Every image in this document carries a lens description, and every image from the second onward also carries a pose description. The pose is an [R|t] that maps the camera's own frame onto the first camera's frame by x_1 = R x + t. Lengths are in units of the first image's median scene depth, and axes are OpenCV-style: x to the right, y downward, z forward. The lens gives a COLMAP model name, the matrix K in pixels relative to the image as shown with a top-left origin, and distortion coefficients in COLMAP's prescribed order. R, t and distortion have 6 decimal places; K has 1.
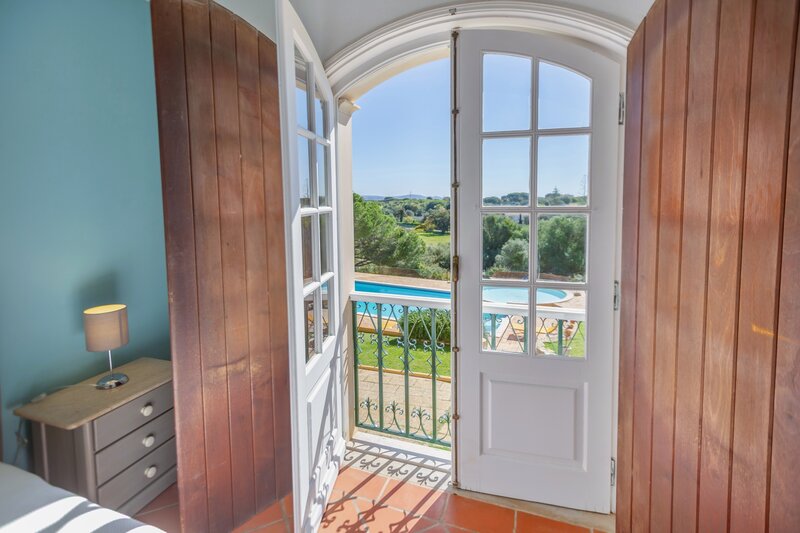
lens RADIAL K [[398.5, 0, 404.0], [0, 398.5, 227.6], [0, 0, 1]] dist [0.004289, 0.003457]
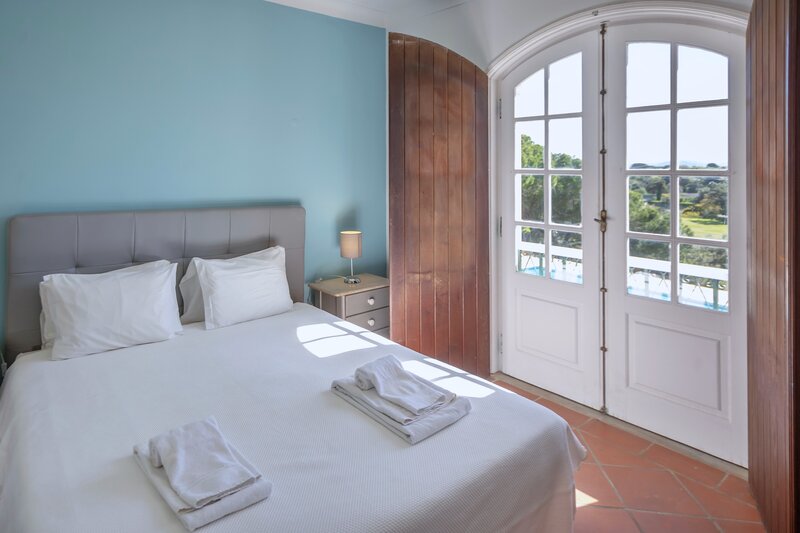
lens RADIAL K [[479.2, 0, 351.8], [0, 479.2, 174.1], [0, 0, 1]] dist [0.007415, 0.004041]
pose [[0.837947, 0.015582, -0.545529, 0.312135], [-0.045870, 0.998066, -0.041950, 0.059778], [0.543820, 0.060176, 0.837042, -0.652965]]
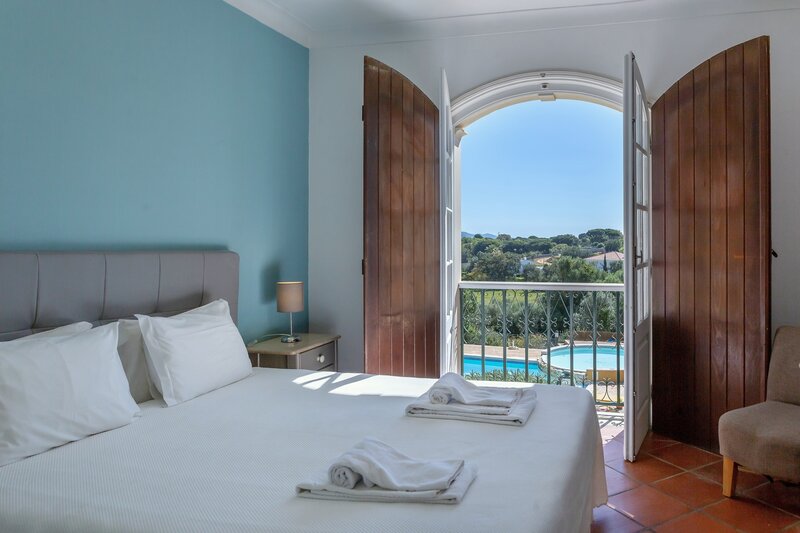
lens RADIAL K [[571.3, 0, 497.1], [0, 571.3, 235.7], [0, 0, 1]] dist [-0.019545, 0.001095]
pose [[0.995338, 0.002574, 0.096410, -0.263435], [0.004693, 0.997166, -0.075080, 0.212779], [-0.096330, 0.075183, 0.992506, -1.049437]]
